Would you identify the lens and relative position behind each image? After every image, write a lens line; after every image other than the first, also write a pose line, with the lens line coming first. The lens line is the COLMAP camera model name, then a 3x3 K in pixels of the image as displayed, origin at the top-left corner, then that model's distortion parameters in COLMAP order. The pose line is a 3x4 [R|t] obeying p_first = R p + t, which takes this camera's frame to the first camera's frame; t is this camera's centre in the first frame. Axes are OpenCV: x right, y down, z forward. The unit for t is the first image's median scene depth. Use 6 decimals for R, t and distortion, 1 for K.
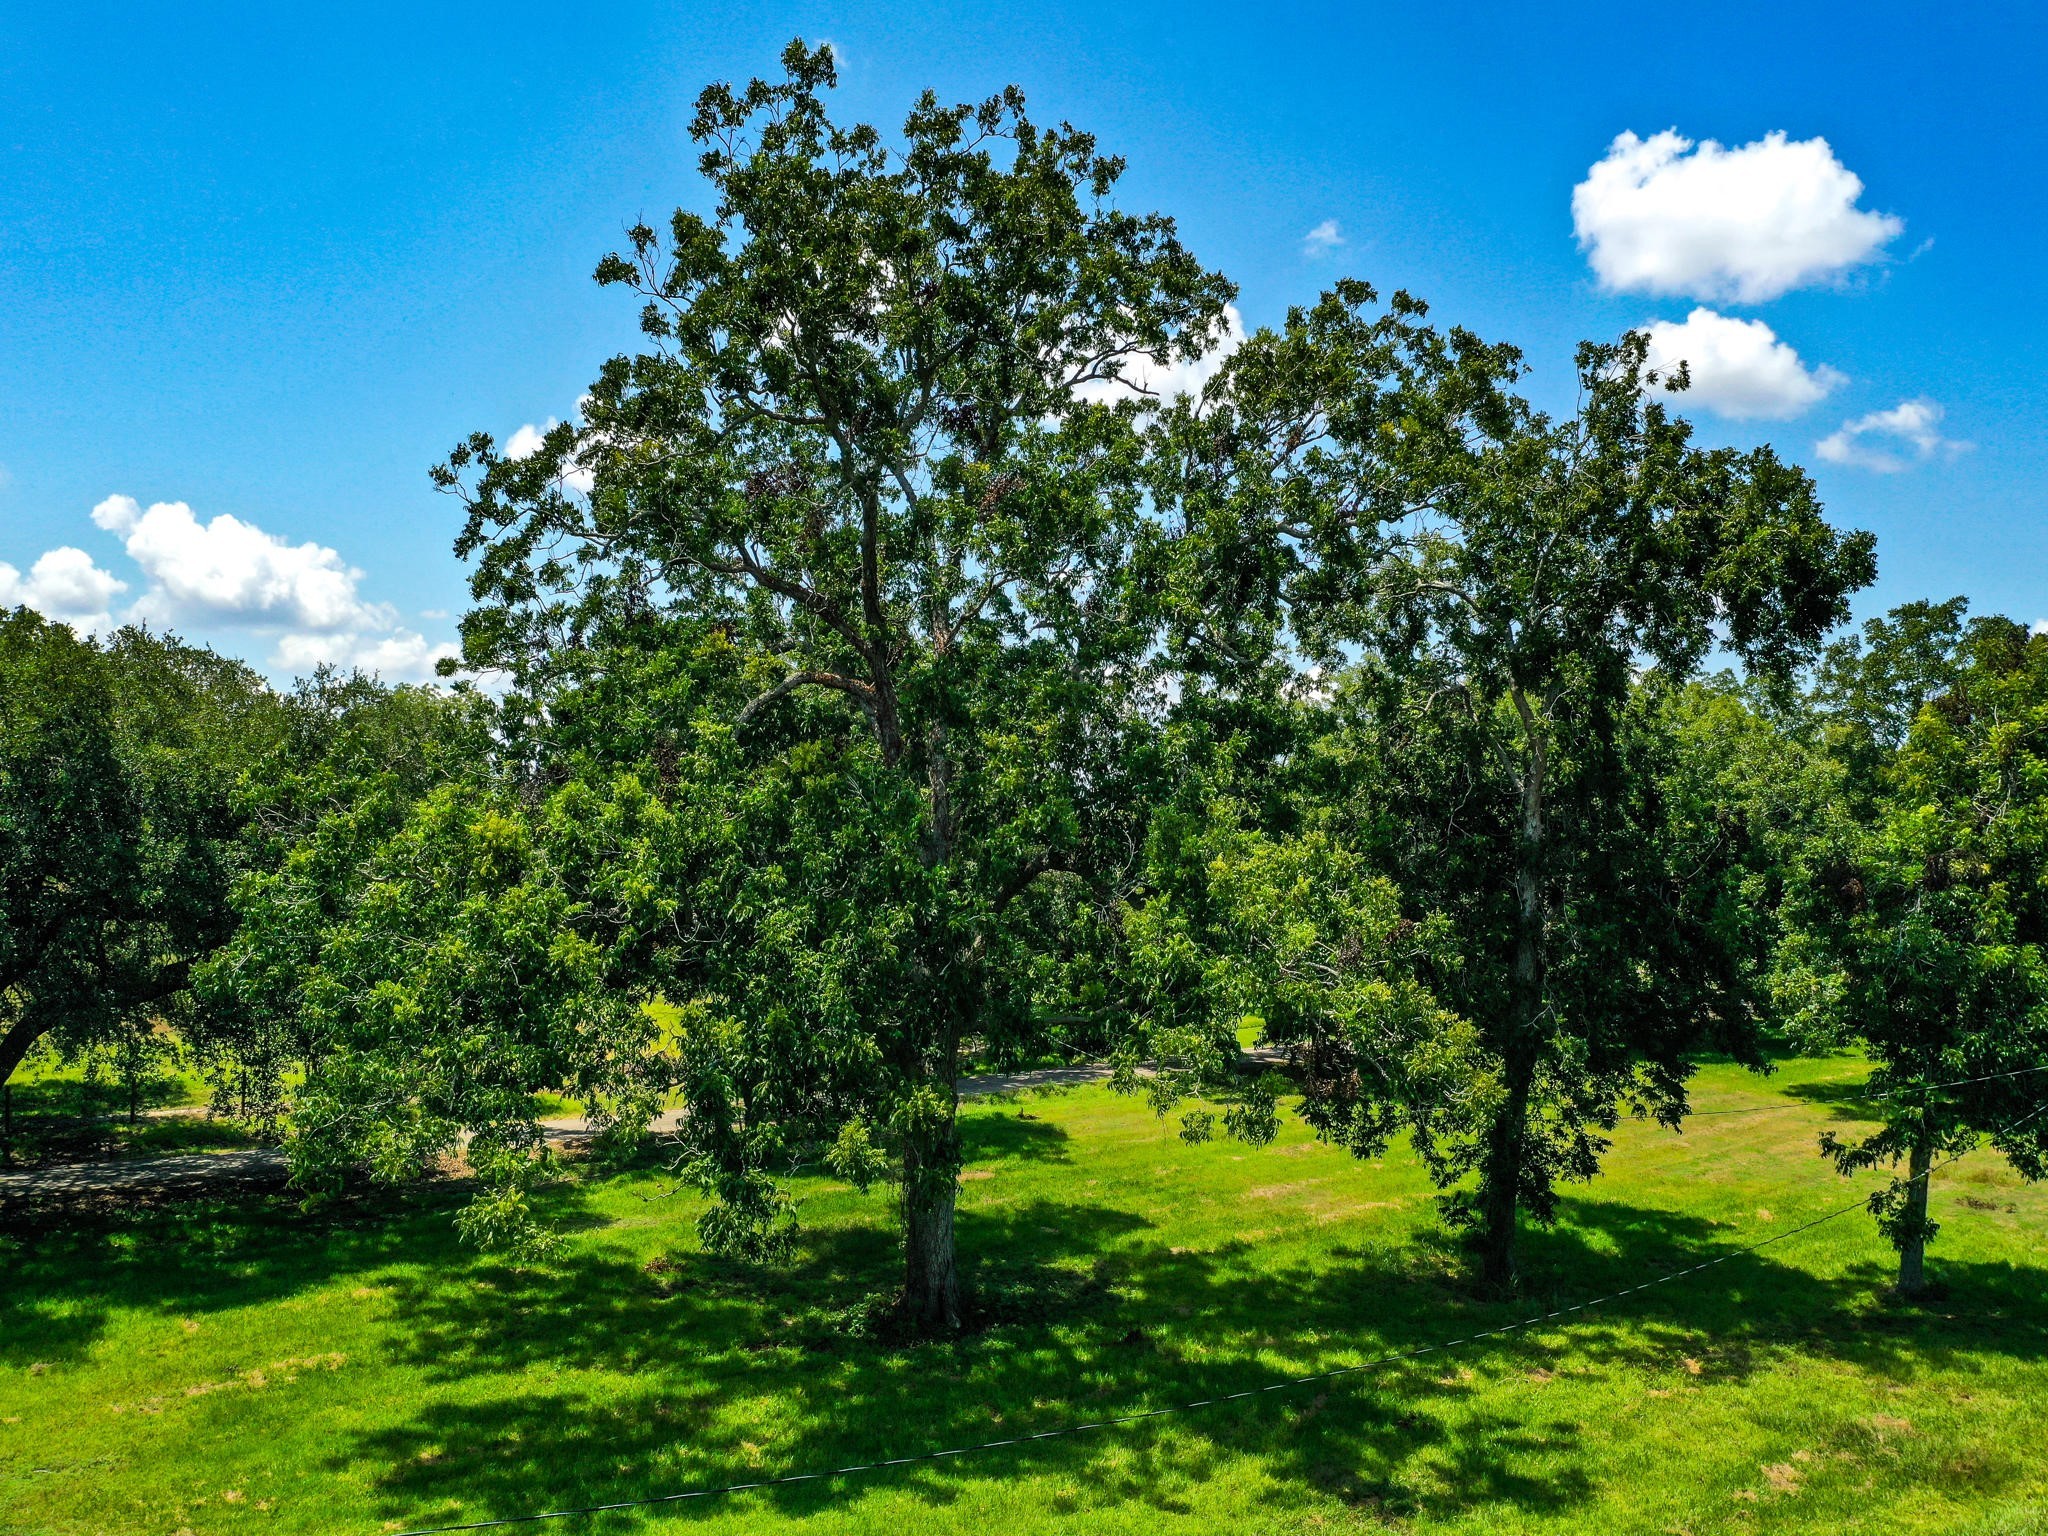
lens RADIAL K [[1618.6, 0, 1018.9], [0, 1618.6, 771.6], [0, 0, 1]] dist [-0.008381, -0.009579]
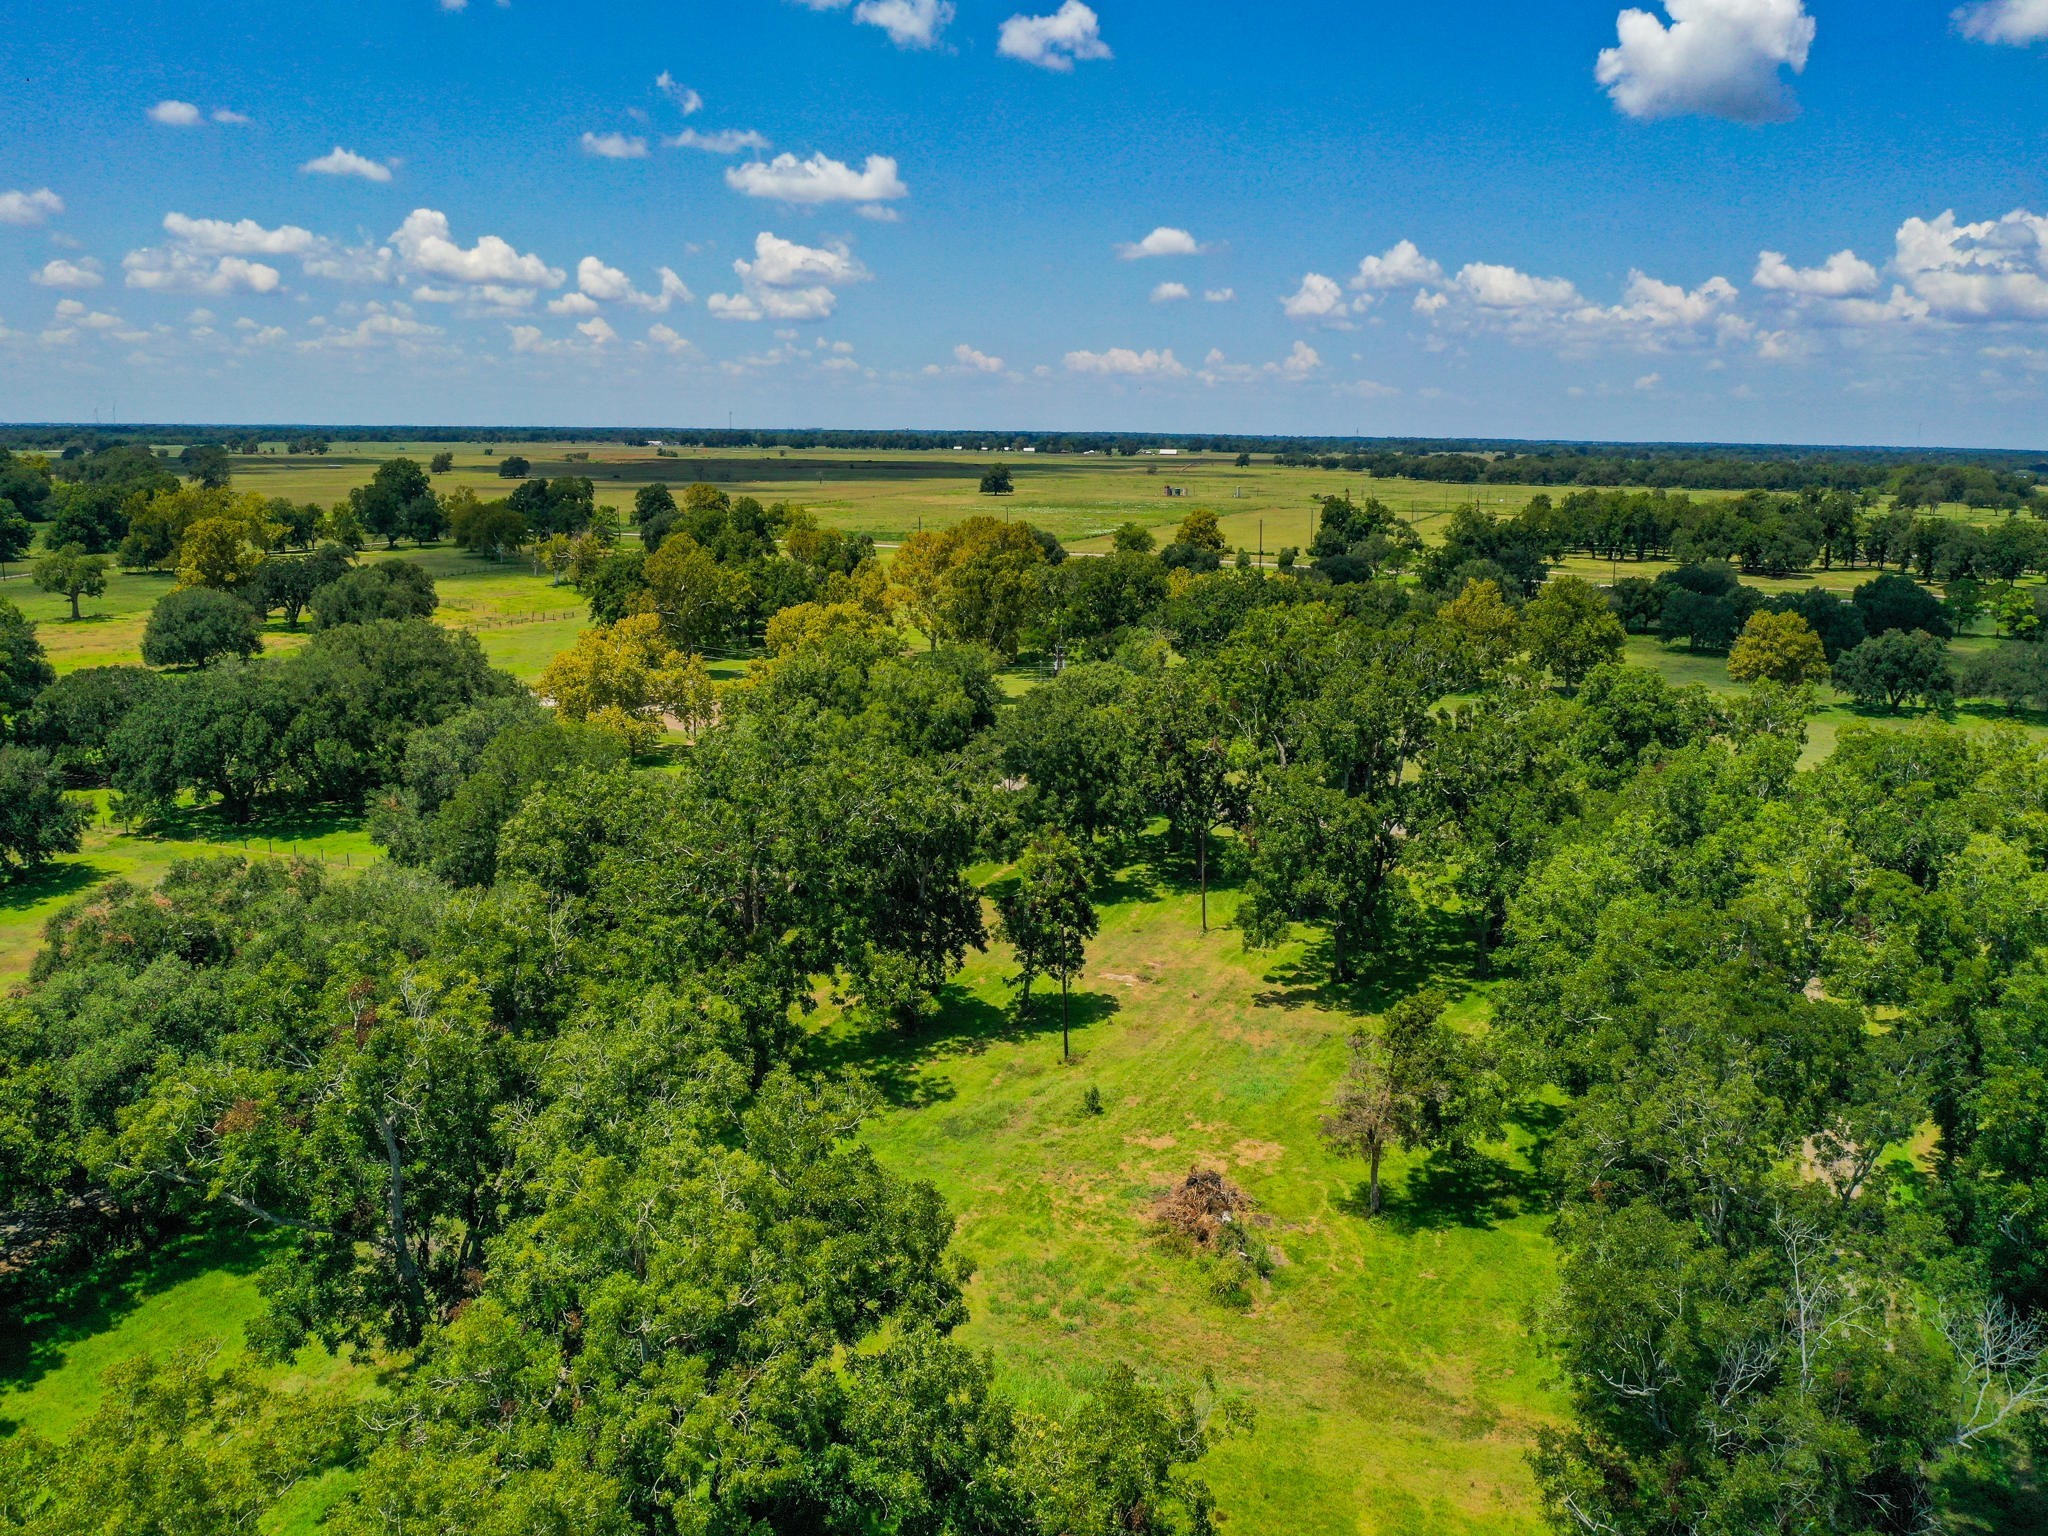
lens RADIAL K [[1618.6, 0, 1018.9], [0, 1618.6, 771.6], [0, 0, 1]] dist [-0.008381, -0.009579]
pose [[0.883677, -0.105147, 0.456135, -0.940008], [-0.015405, 0.967385, 0.252843, -1.009725], [-0.467844, -0.230458, 0.853236, -1.749986]]
